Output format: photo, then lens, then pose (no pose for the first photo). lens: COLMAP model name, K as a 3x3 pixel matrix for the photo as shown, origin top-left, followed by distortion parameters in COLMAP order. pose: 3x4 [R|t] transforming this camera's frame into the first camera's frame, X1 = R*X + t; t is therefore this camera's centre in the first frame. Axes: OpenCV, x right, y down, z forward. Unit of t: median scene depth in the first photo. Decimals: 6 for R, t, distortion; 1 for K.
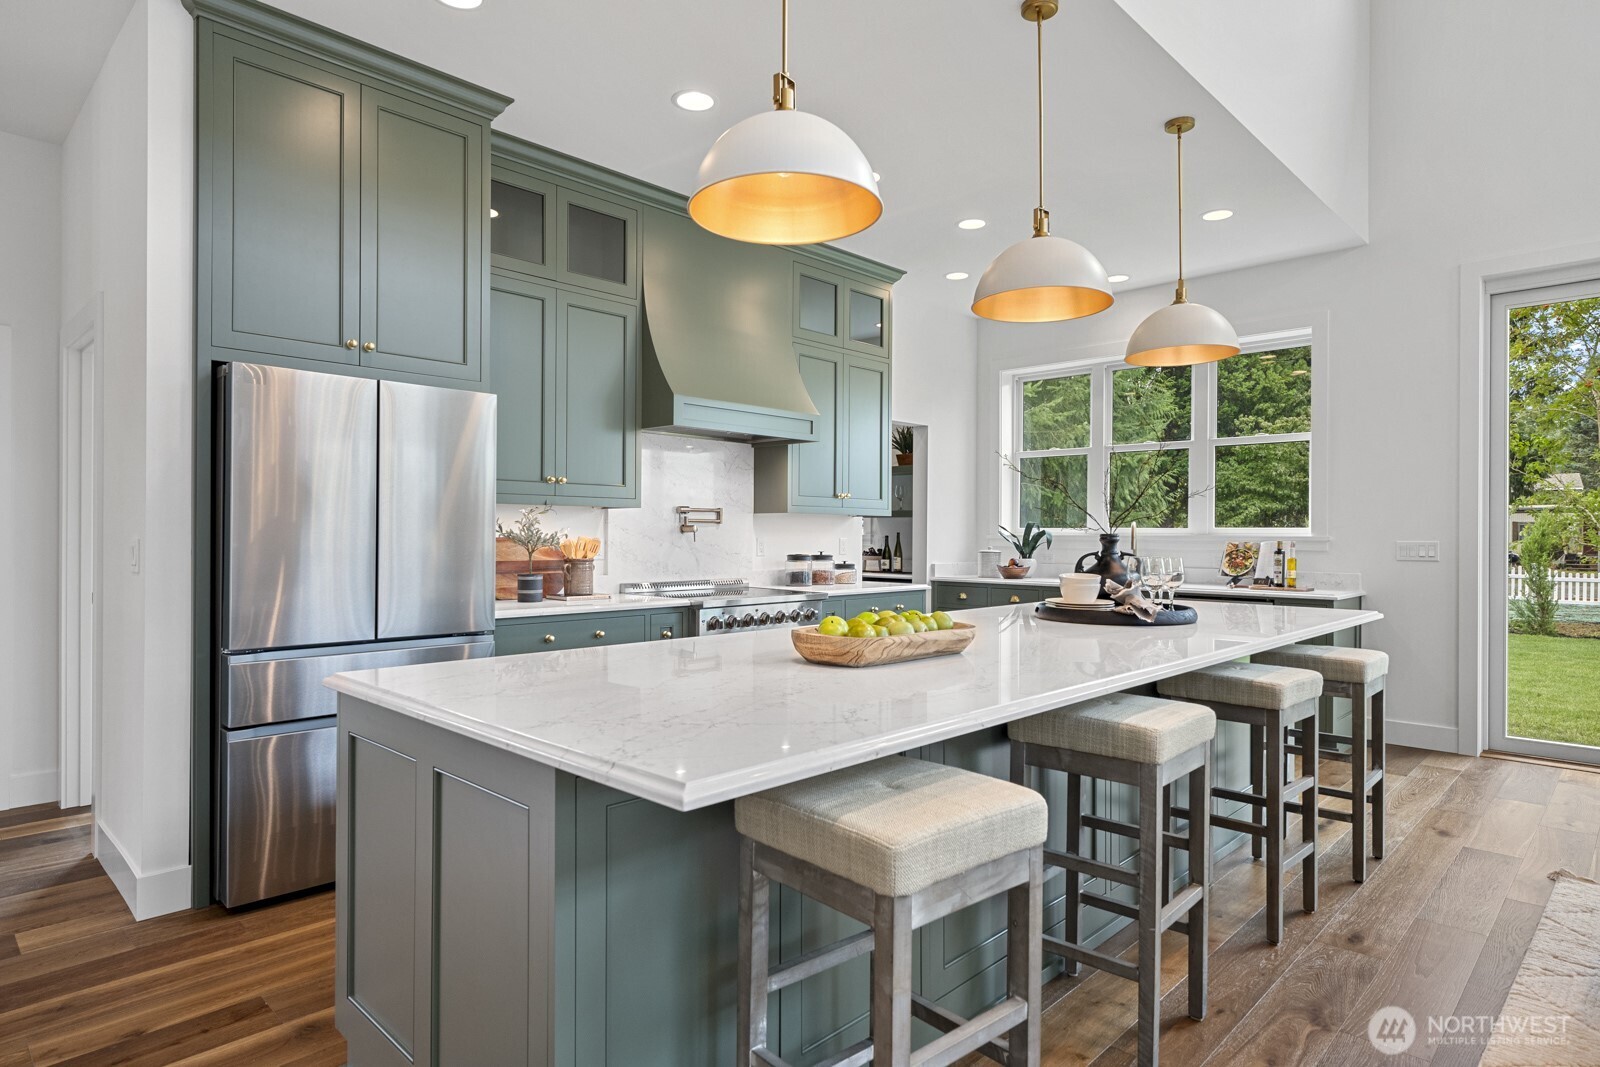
lens RADIAL K [[892.4, 0, 795.5], [0, 892.4, 534.0], [0, 0, 1]] dist [-0.006145, 0.002692]
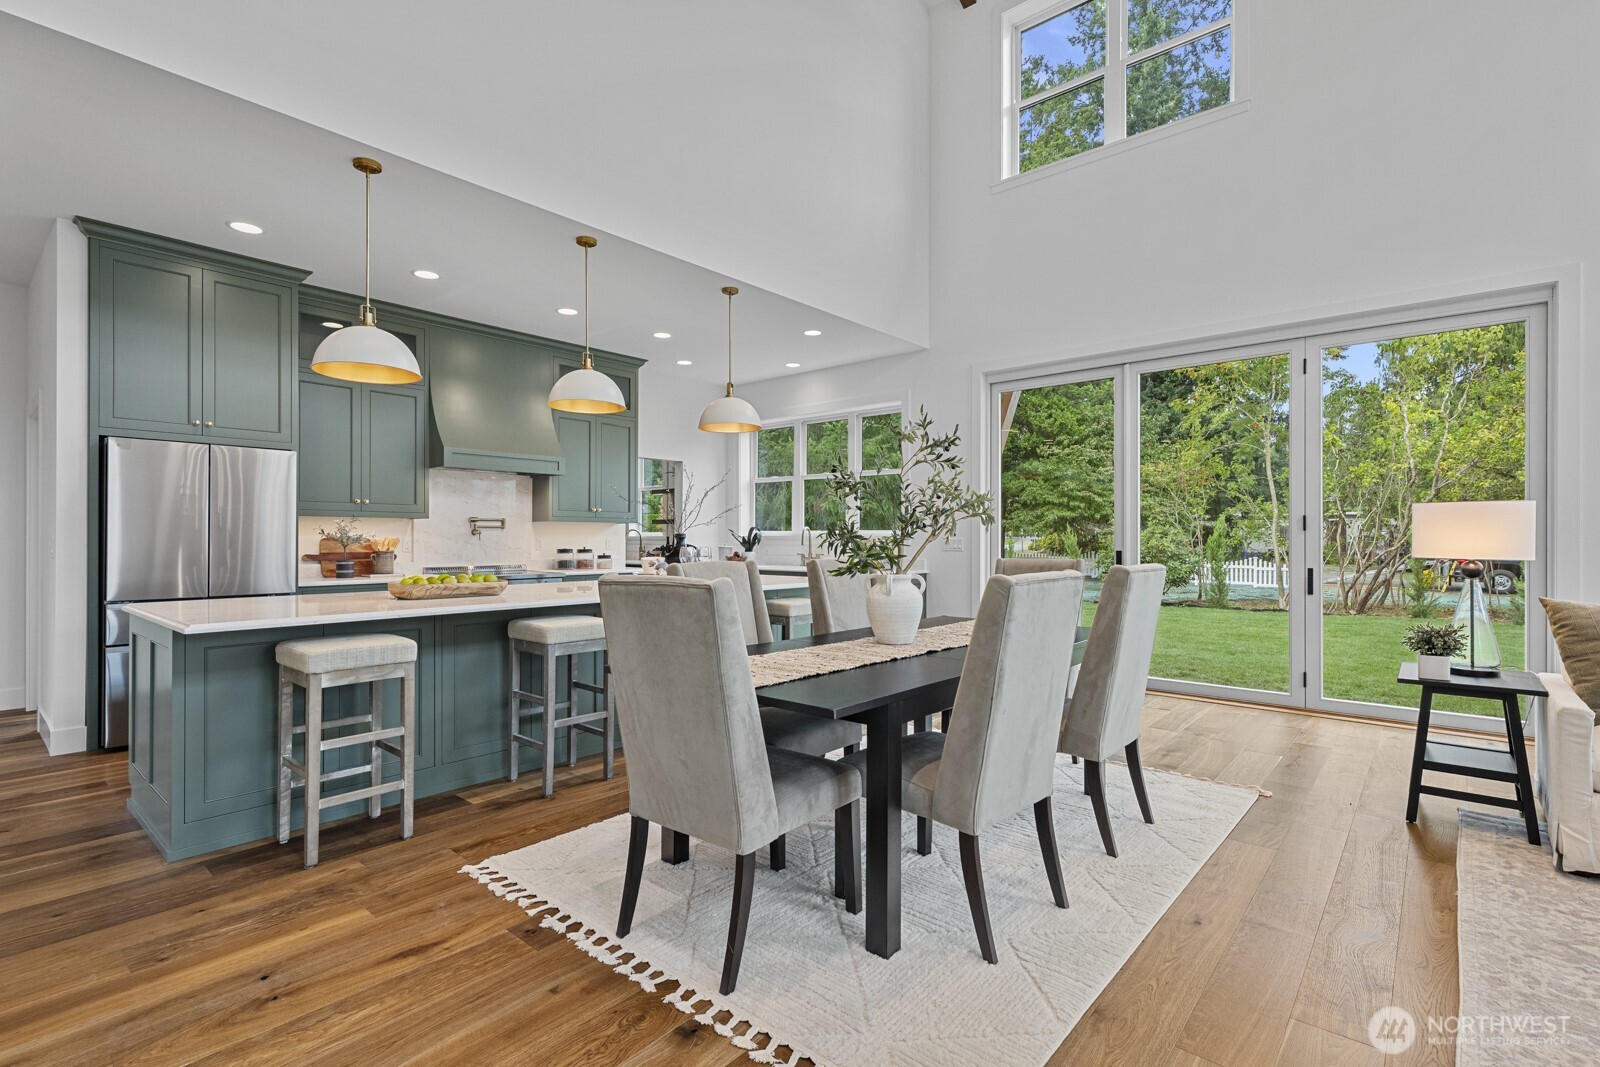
lens RADIAL K [[745.4, 0, 800.9], [0, 745.4, 535.8], [0, 0, 1]] dist [0.006101, -0.000469]
pose [[0.997967, -0.004305, 0.063593, 0.324491], [0.004489, 0.999986, -0.002753, 0.006091], [-0.063580, 0.003033, 0.997972, -0.287692]]
